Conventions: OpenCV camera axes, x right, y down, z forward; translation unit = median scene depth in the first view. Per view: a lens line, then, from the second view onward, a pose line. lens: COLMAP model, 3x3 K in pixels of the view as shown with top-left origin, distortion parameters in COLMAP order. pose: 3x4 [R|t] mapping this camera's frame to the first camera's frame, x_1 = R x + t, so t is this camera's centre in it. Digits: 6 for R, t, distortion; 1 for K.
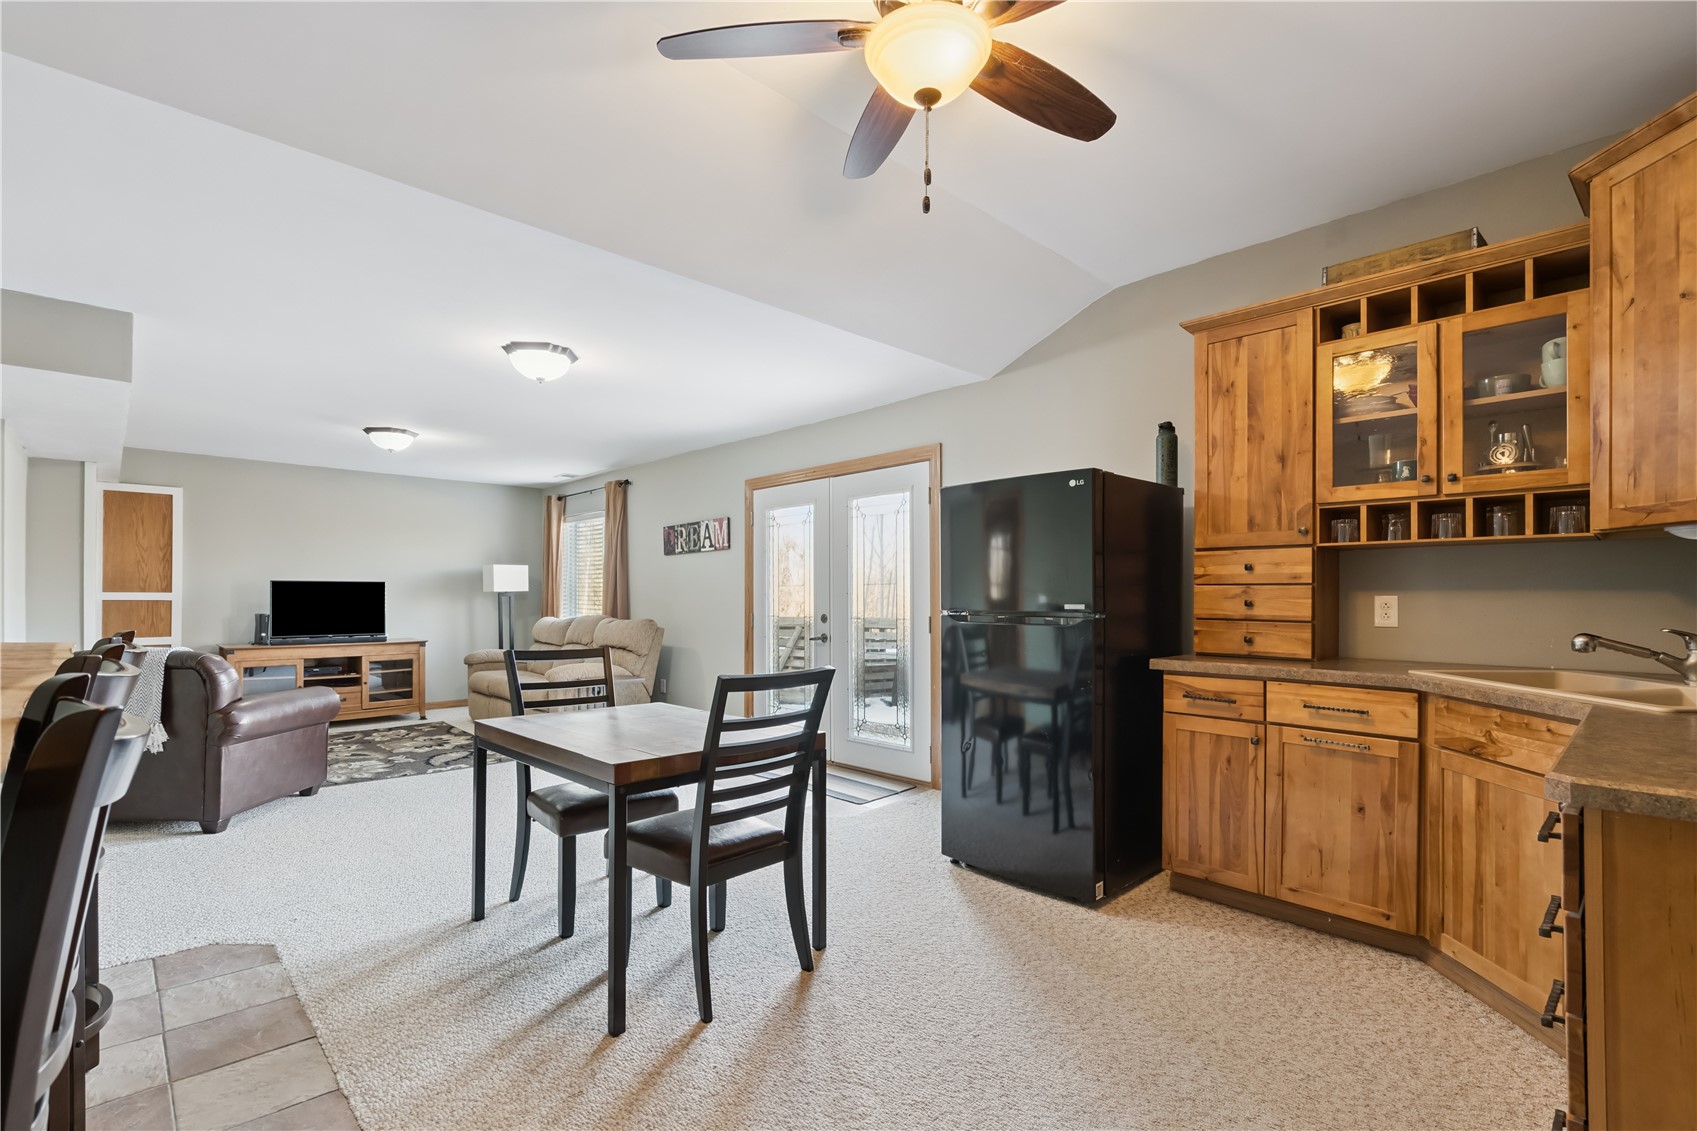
lens RADIAL K [[771.0, 0, 850.5], [0, 771.0, 589.8], [0, 0, 1]] dist [-0.003603, -0.000560]
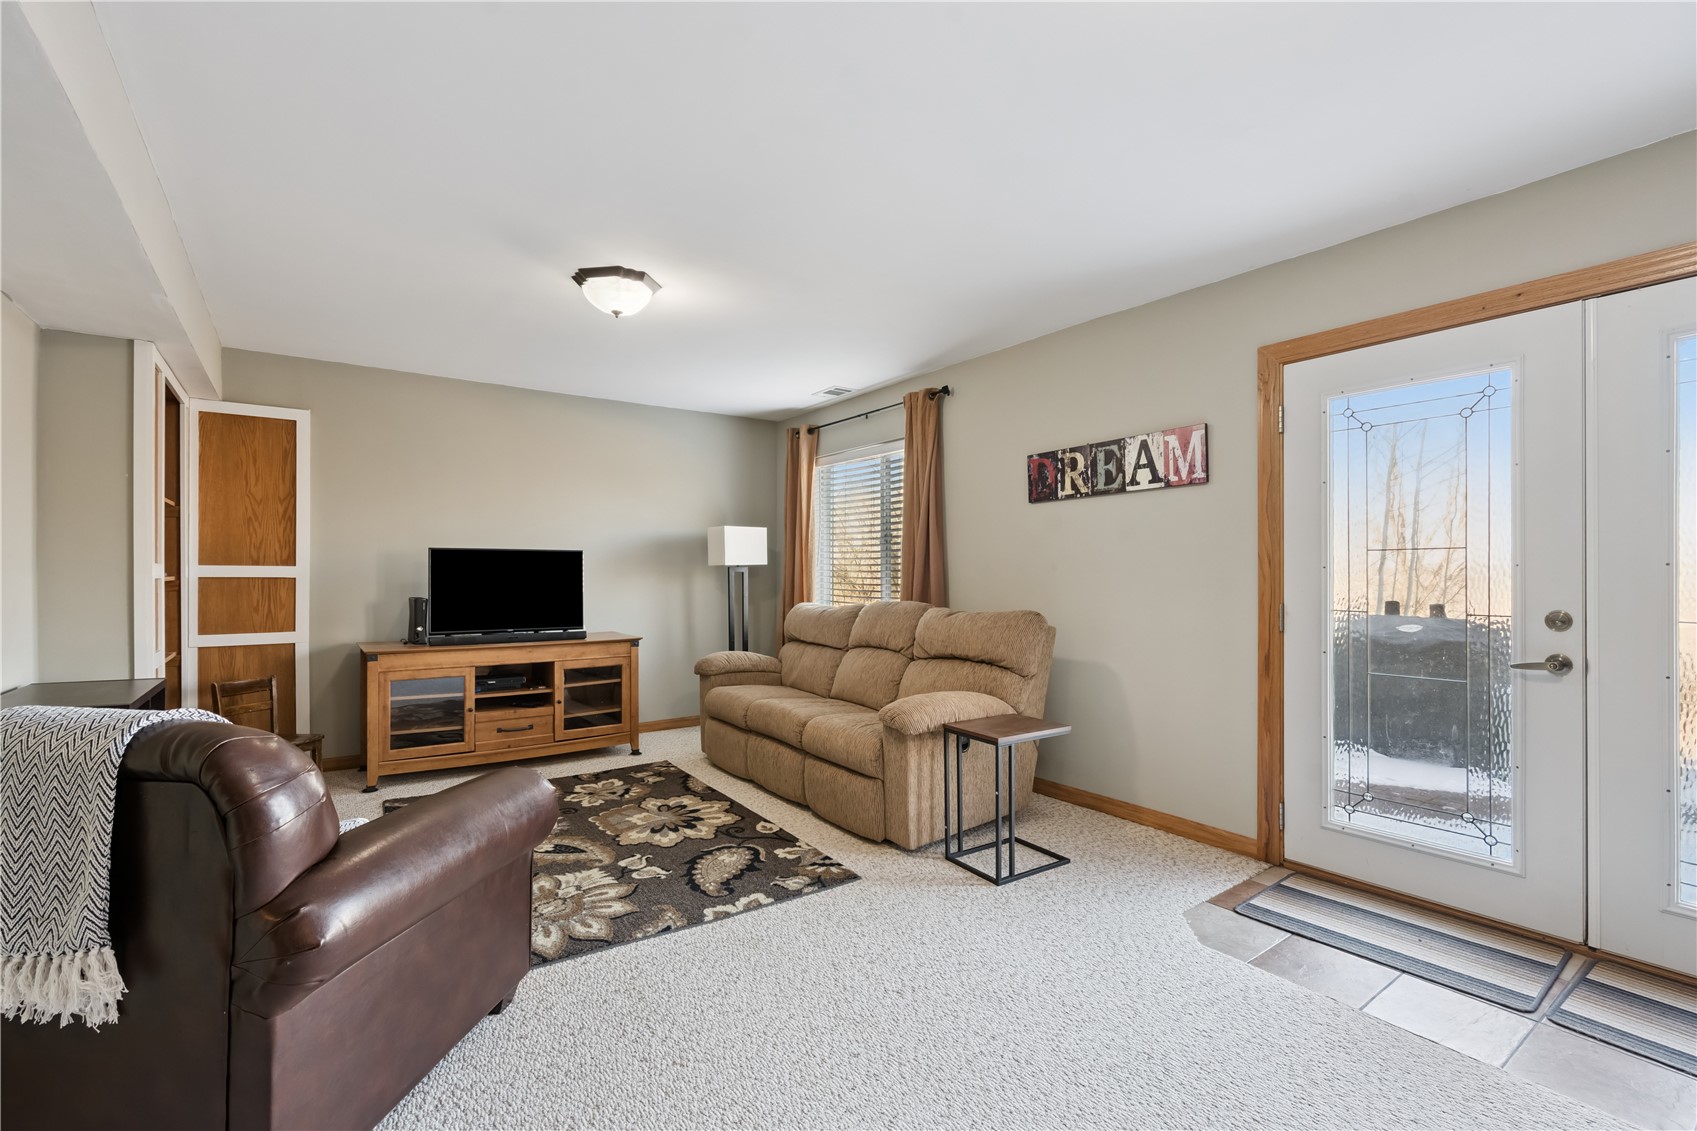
lens RADIAL K [[771.7, 0, 851.4], [0, 771.7, 570.4], [0, 0, 1]] dist [-0.001613, -0.000124]
pose [[0.987986, 0.000268, -0.154542, -0.298244], [0.000264, 0.999994, 0.003422, 0.005217], [0.154542, -0.003421, 0.987980, 0.408511]]
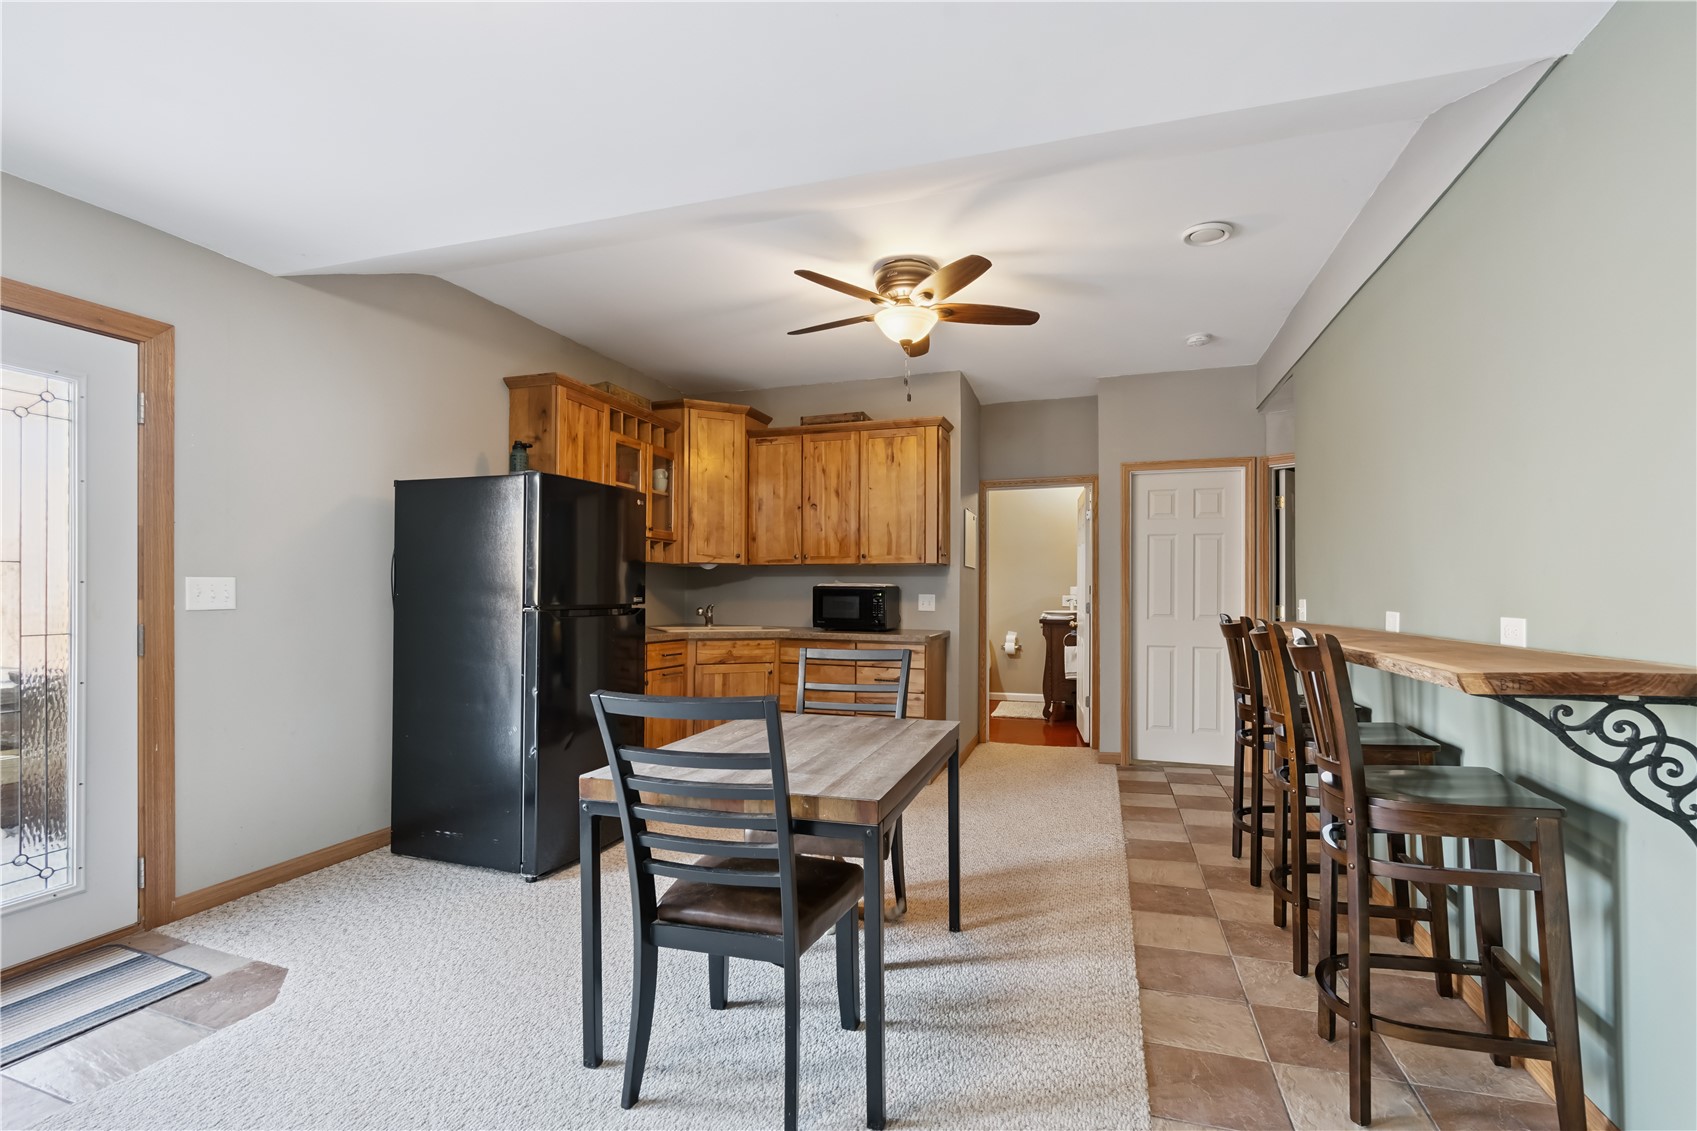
lens RADIAL K [[771.7, 0, 851.4], [0, 771.7, 570.4], [0, 0, 1]] dist [-0.001613, -0.000124]
pose [[-0.466538, 0.026691, 0.884098, -0.430365], [-0.009737, 0.999329, -0.035307, 0.007015], [-0.884448, -0.025080, -0.465965, 0.552326]]
